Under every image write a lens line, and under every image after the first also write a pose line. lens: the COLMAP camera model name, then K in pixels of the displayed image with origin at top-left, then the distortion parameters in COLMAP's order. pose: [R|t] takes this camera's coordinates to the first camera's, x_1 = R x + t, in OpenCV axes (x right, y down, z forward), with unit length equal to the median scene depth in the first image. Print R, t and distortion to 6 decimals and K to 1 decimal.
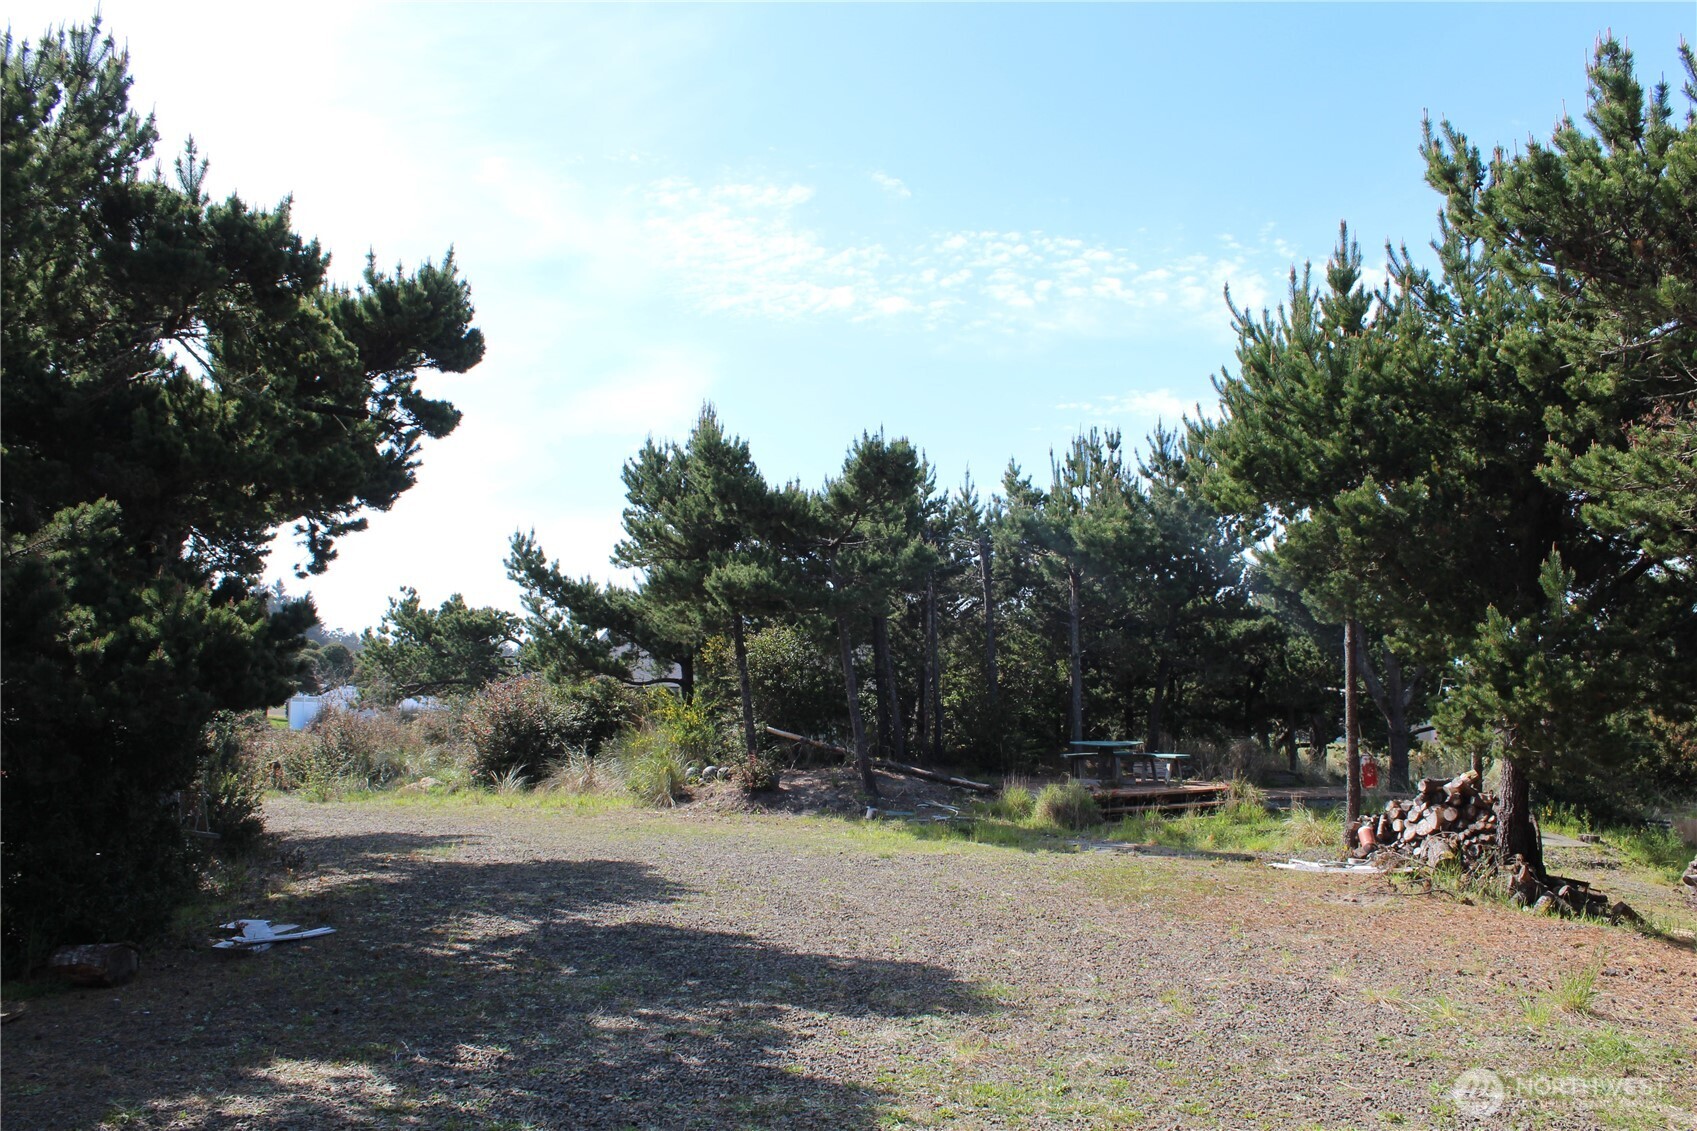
lens RADIAL K [[1413.0, 0, 845.1], [0, 1413.0, 575.4], [0, 0, 1]] dist [-0.158085, 0.130776]
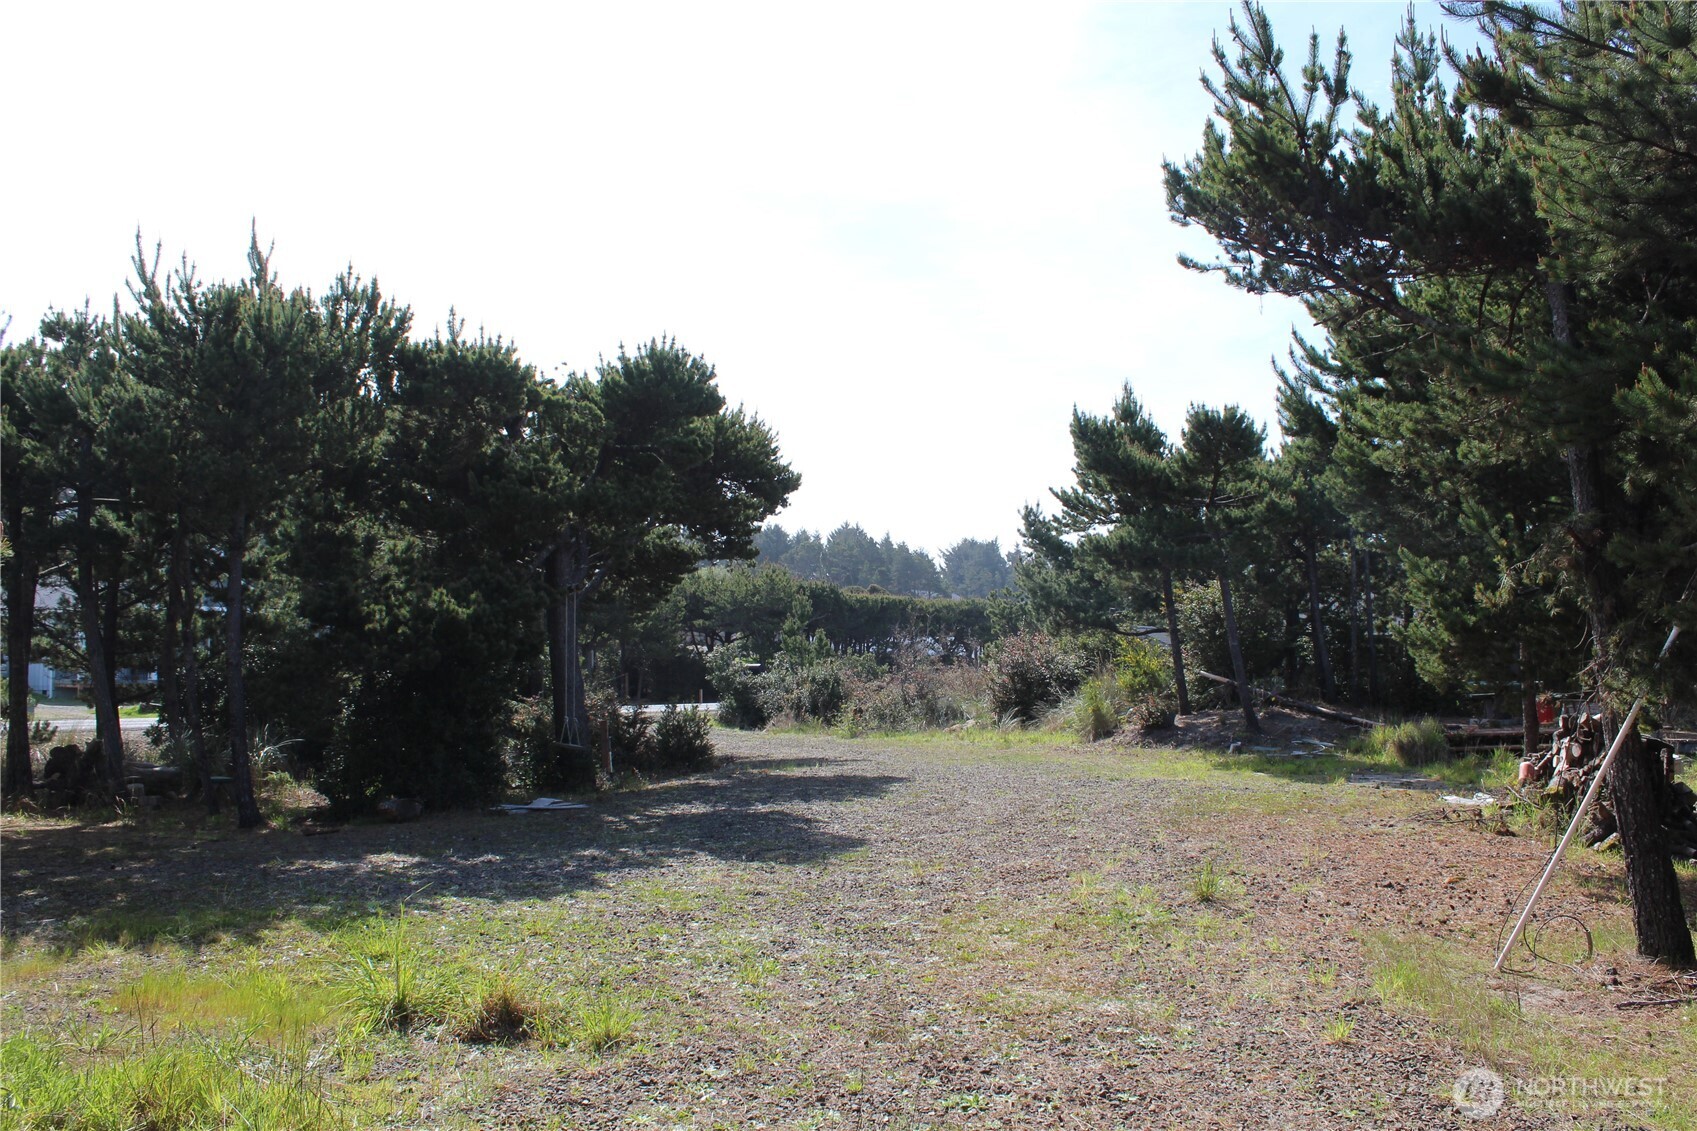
lens RADIAL K [[1413.0, 0, 861.6], [0, 1413.0, 568.3], [0, 0, 1]] dist [-0.158085, 0.130776]
pose [[0.850053, -0.047669, -0.524535, 0.341312], [0.062765, 0.997967, 0.011021, -0.000664], [0.522944, -0.042291, 0.851317, -0.069131]]
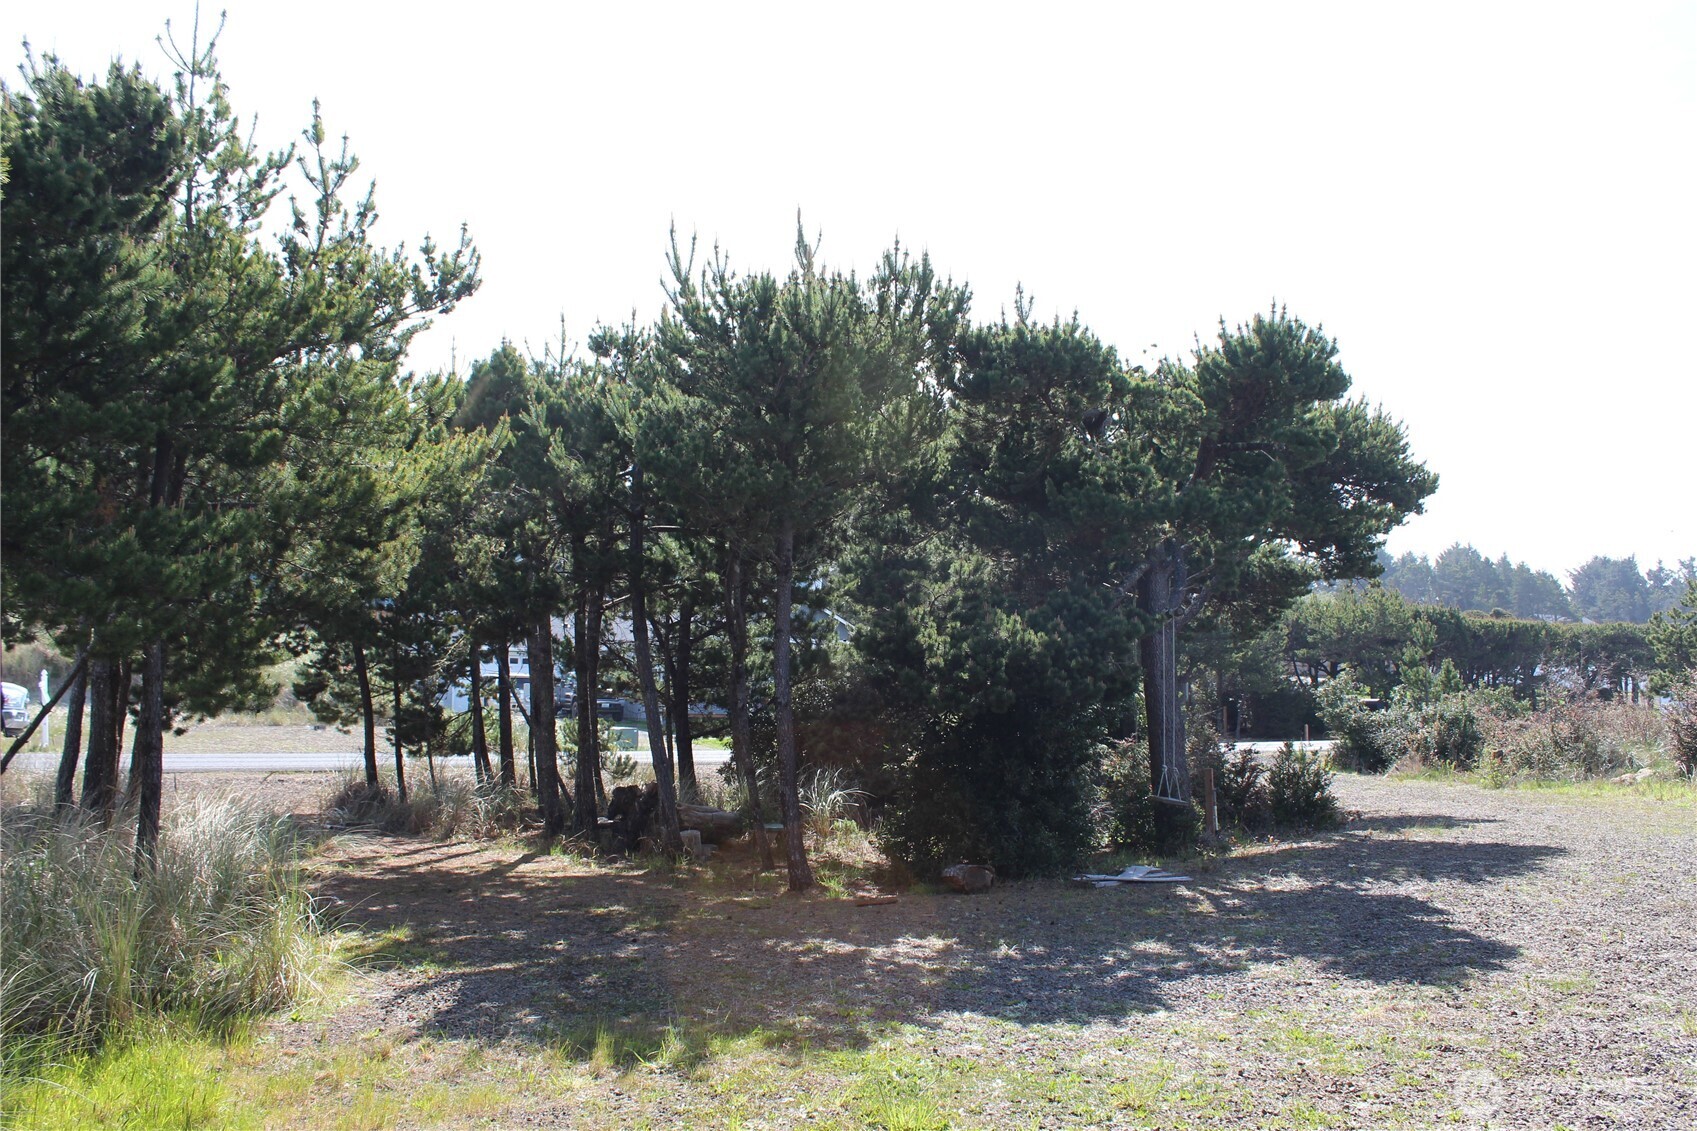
lens RADIAL K [[1413.0, 0, 837.1], [0, 1413.0, 578.2], [0, 0, 1]] dist [-0.158085, 0.130776]
pose [[0.551938, -0.070828, -0.830872, 0.247899], [0.077295, 0.996442, -0.033596, 0.002354], [0.830295, -0.045680, 0.555449, 0.024411]]
